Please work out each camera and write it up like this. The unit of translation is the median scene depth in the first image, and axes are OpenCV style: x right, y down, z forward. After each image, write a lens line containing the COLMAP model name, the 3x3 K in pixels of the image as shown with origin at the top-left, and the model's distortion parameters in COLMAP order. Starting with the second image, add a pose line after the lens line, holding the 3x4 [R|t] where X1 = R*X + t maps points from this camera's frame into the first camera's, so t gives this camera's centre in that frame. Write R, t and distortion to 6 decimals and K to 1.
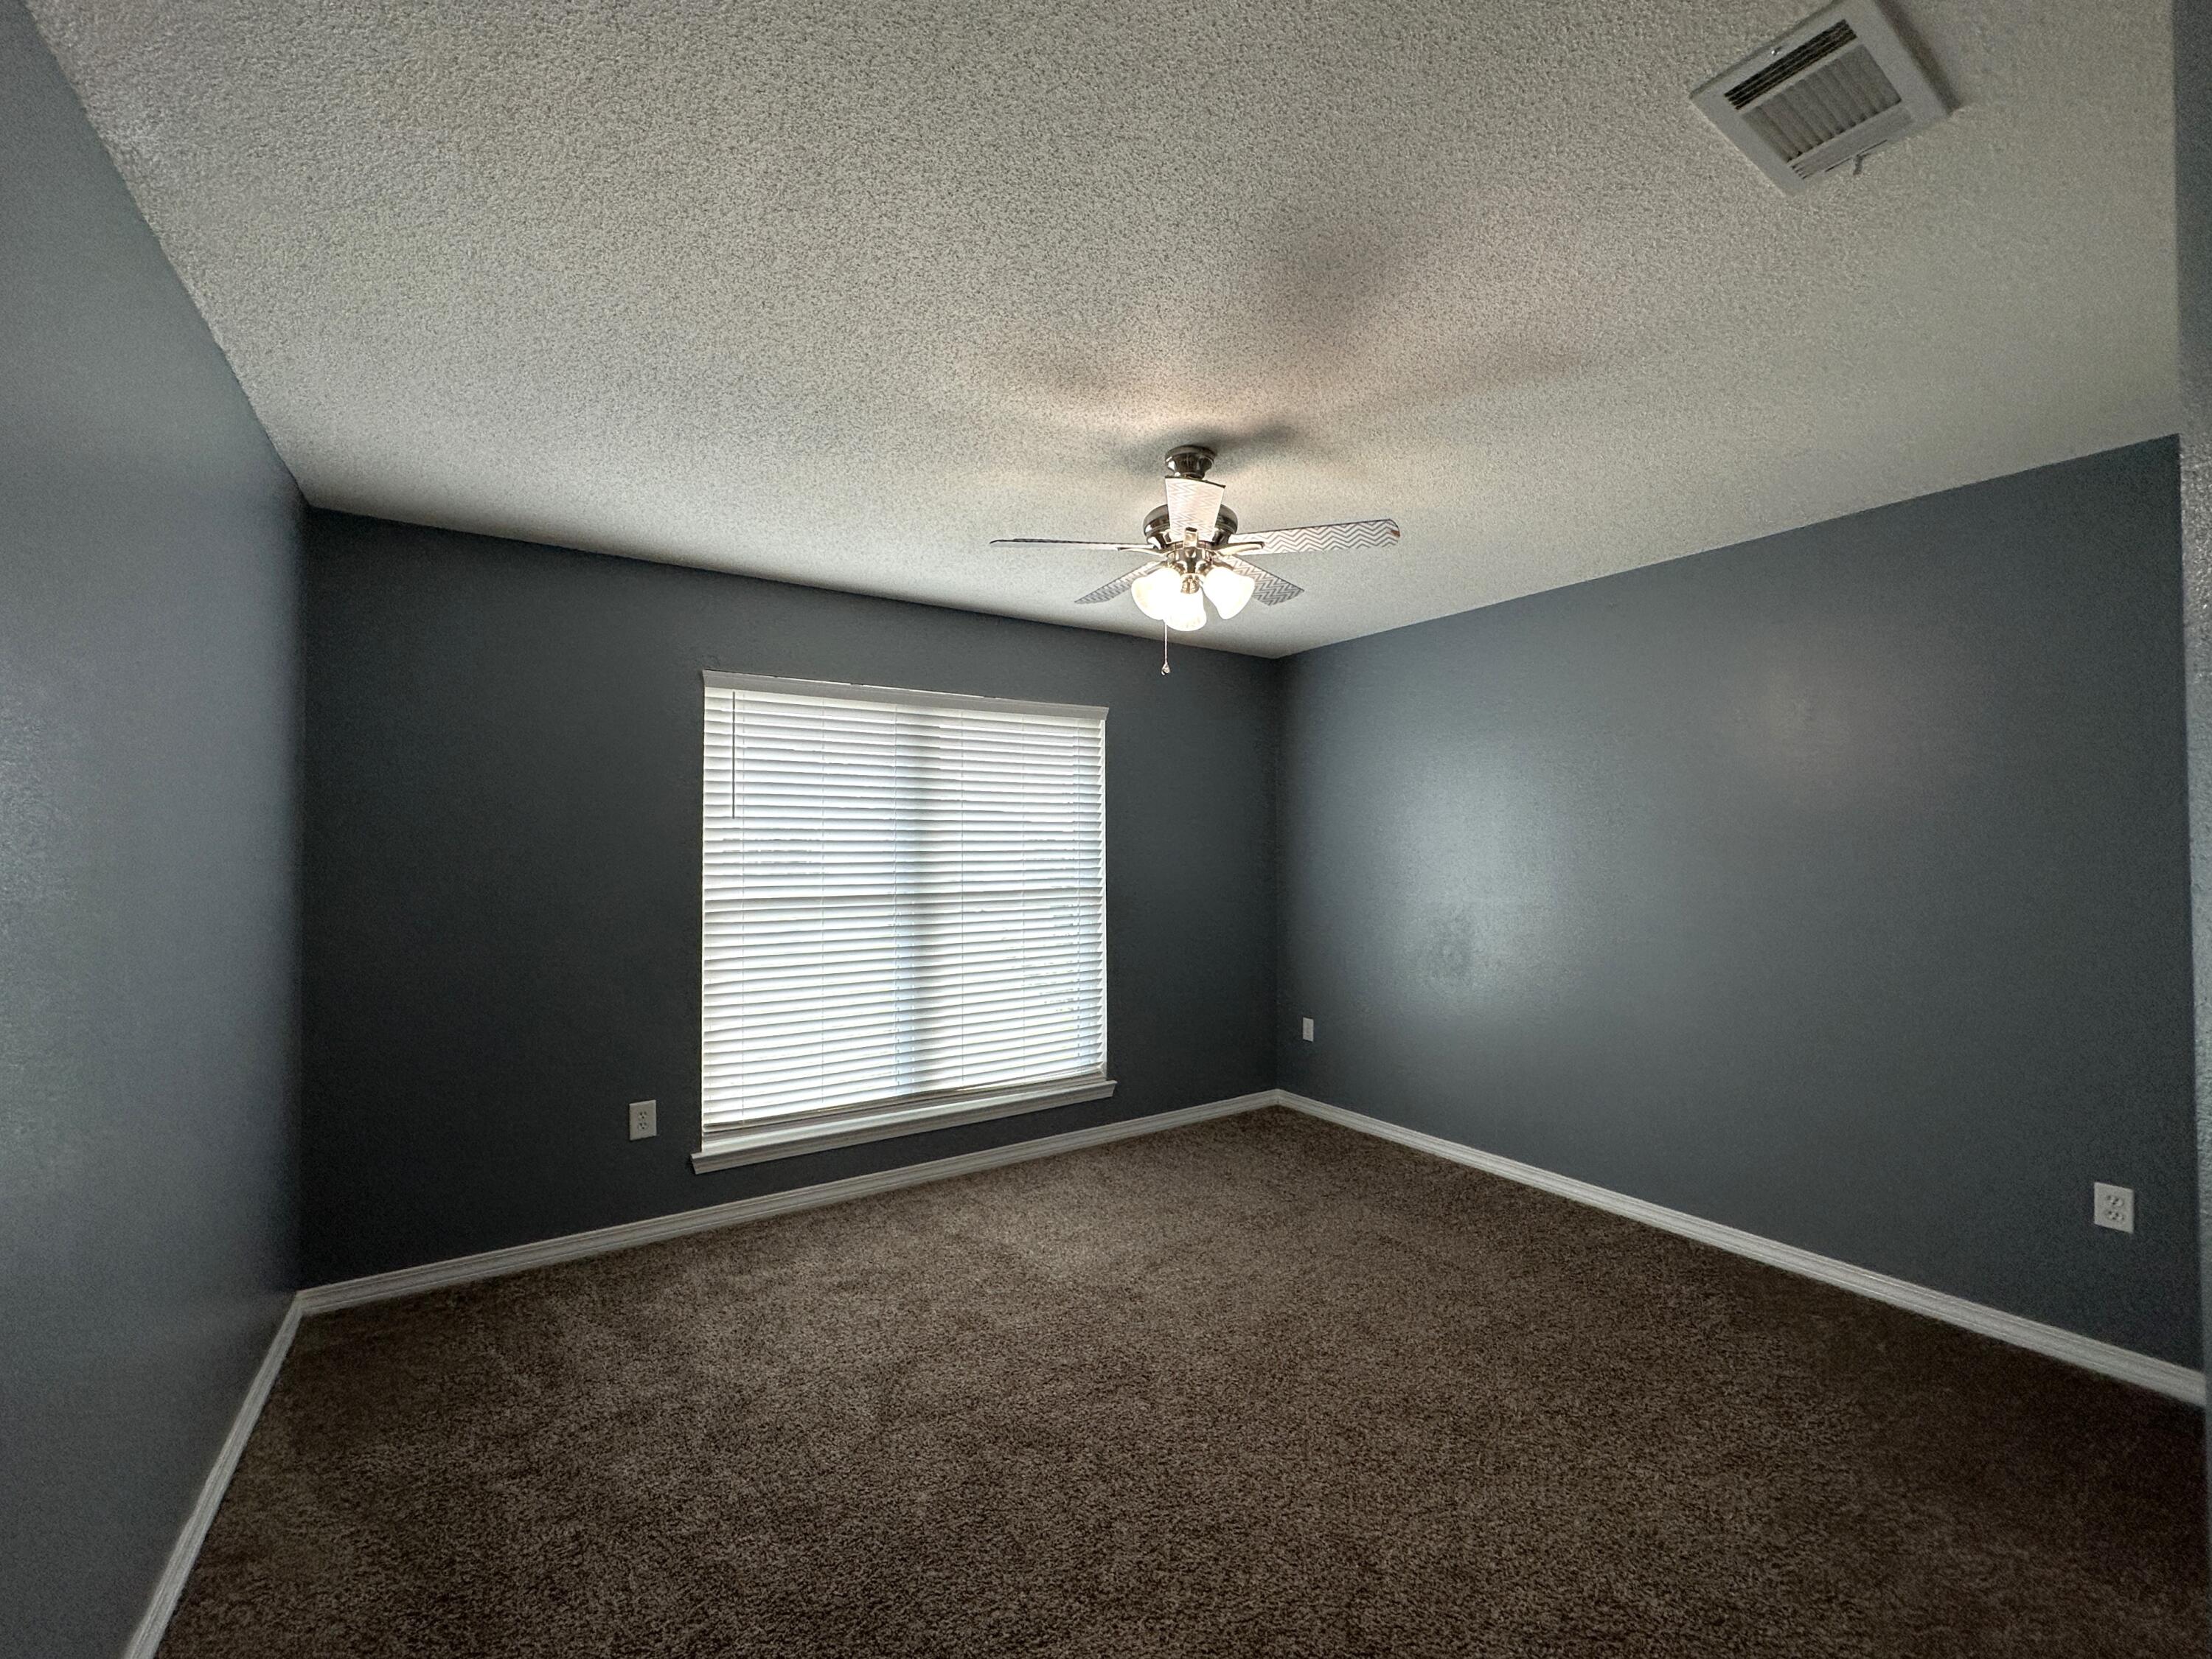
lens RADIAL K [[882.8, 0, 1101.7], [0, 882.8, 831.1], [0, 0, 1]] dist [-0.001051, 0.000276]
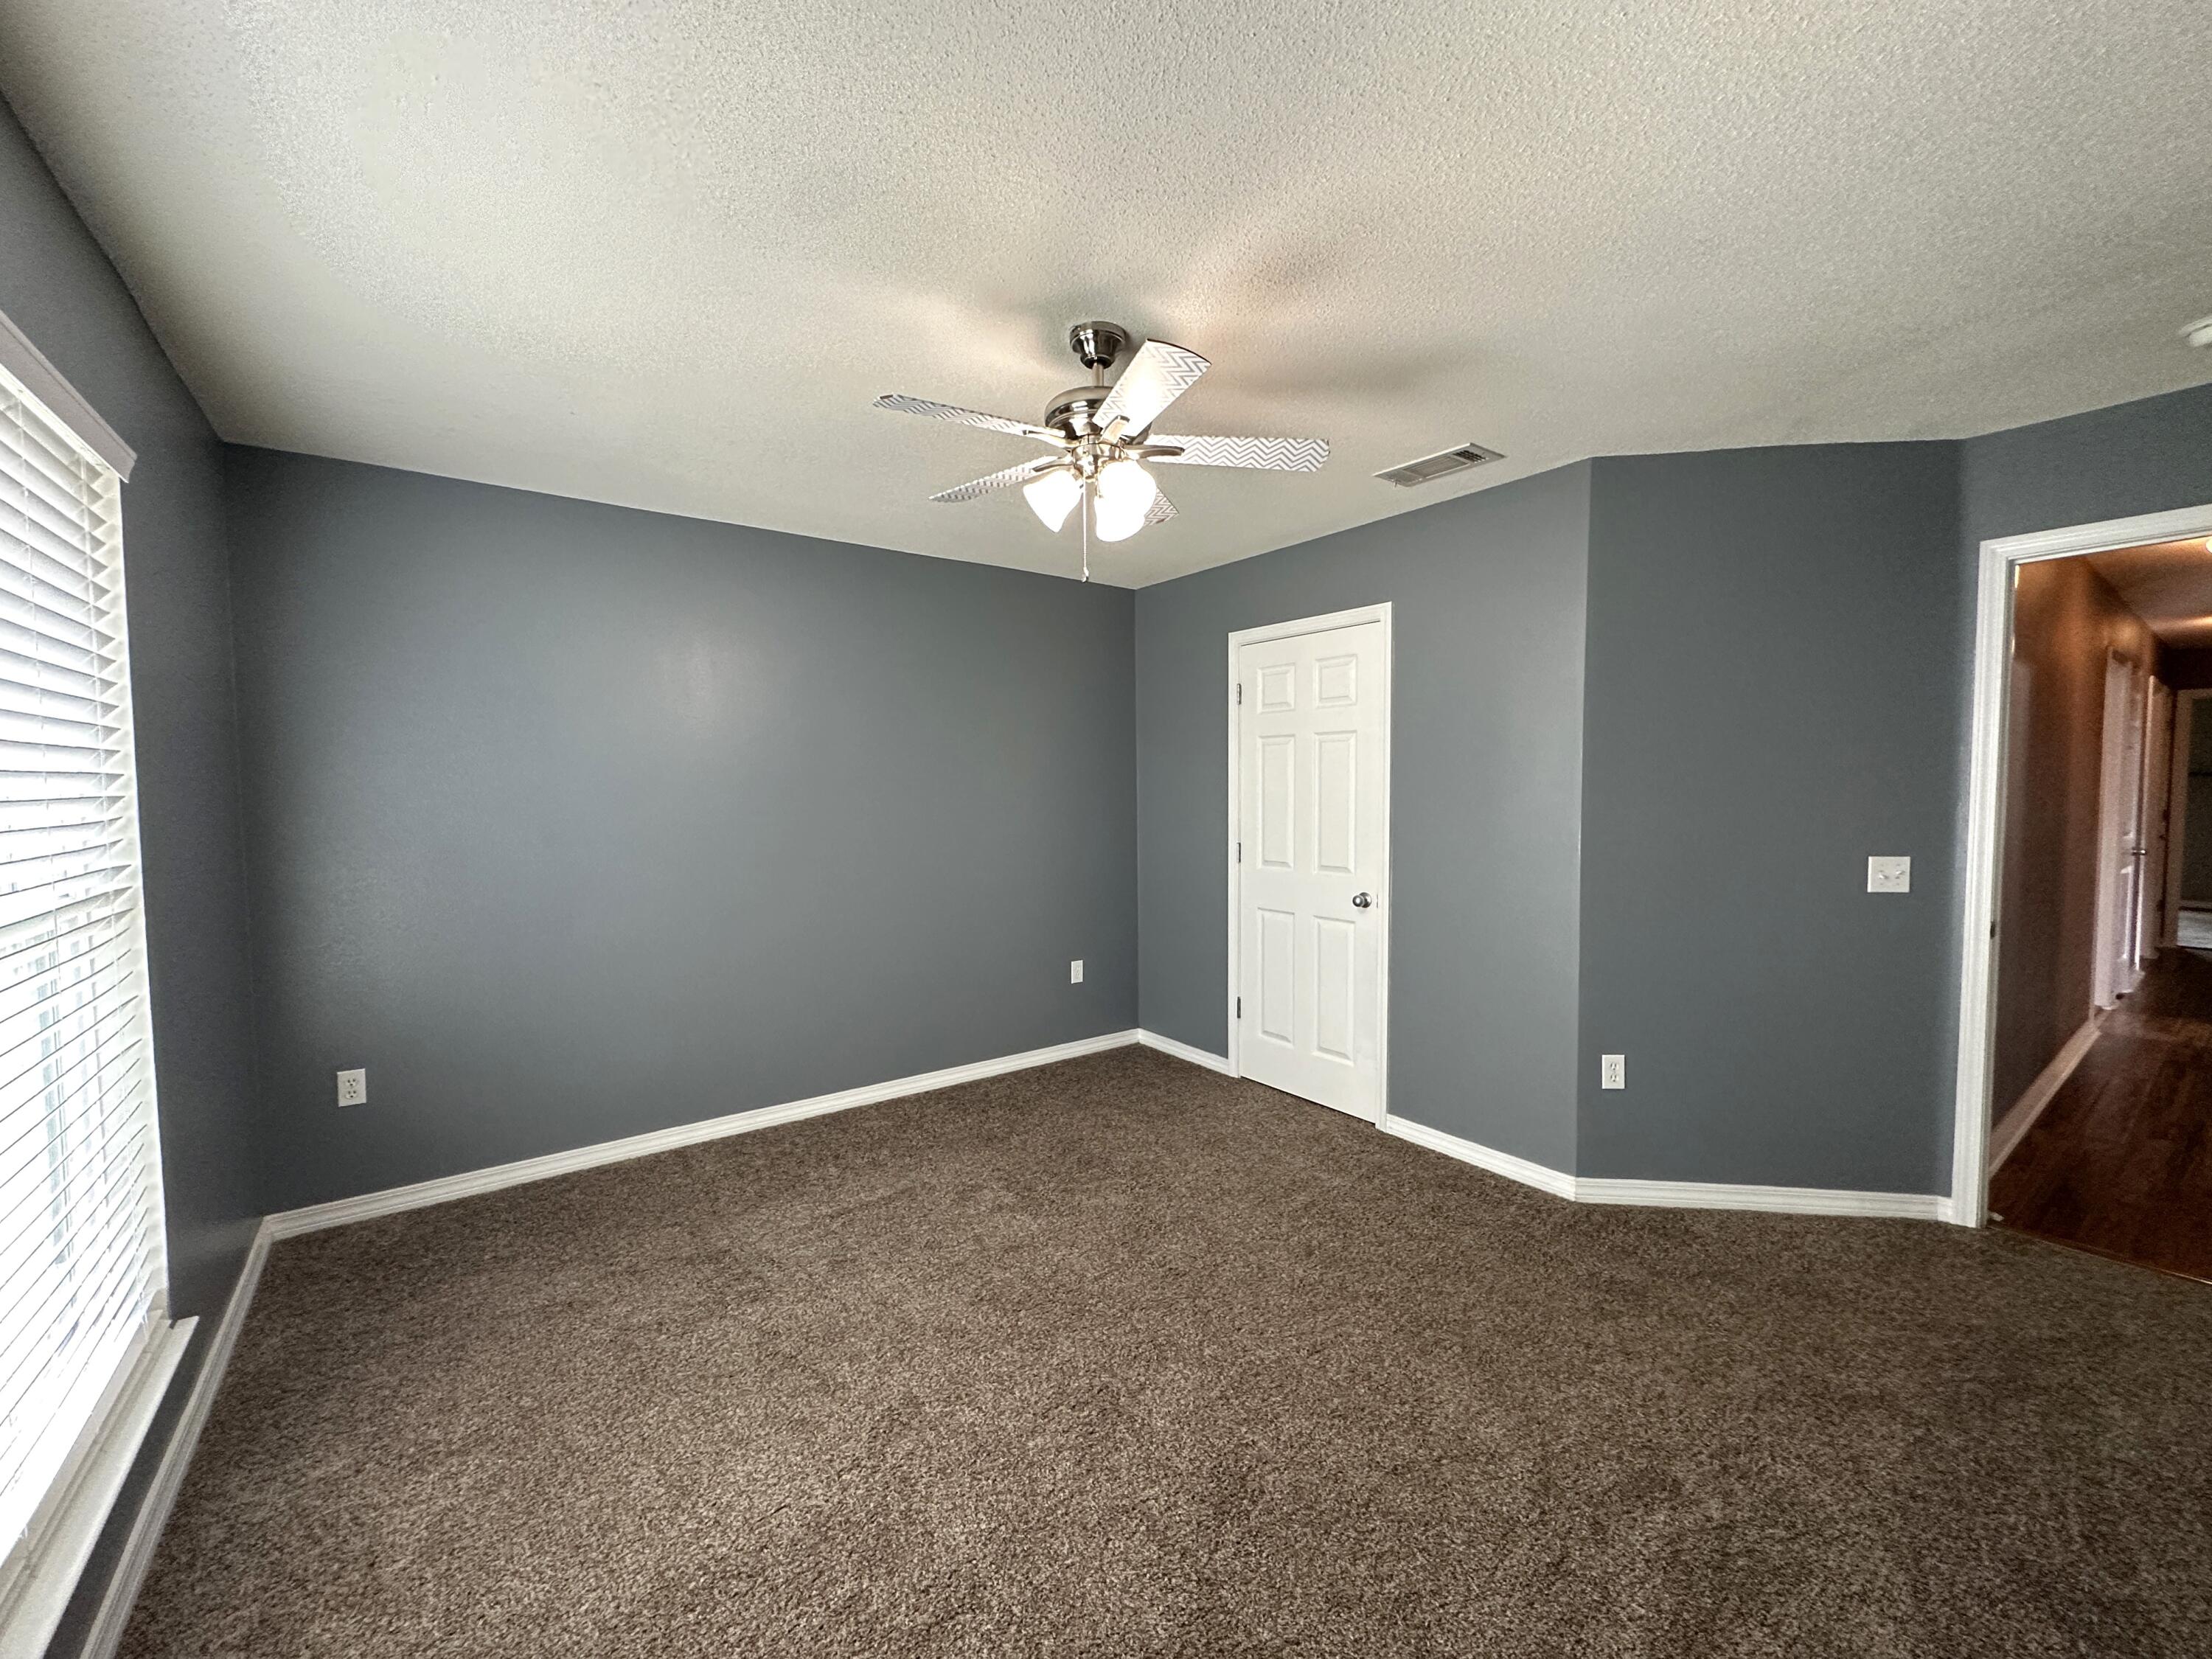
lens RADIAL K [[882.8, 0, 1101.7], [0, 882.8, 831.1], [0, 0, 1]] dist [-0.001051, 0.000276]
pose [[-0.044581, -0.054478, 0.997519, -0.741348], [-0.020316, 0.998355, 0.053616, 0.004481], [-0.998799, -0.017875, -0.045615, 0.957129]]
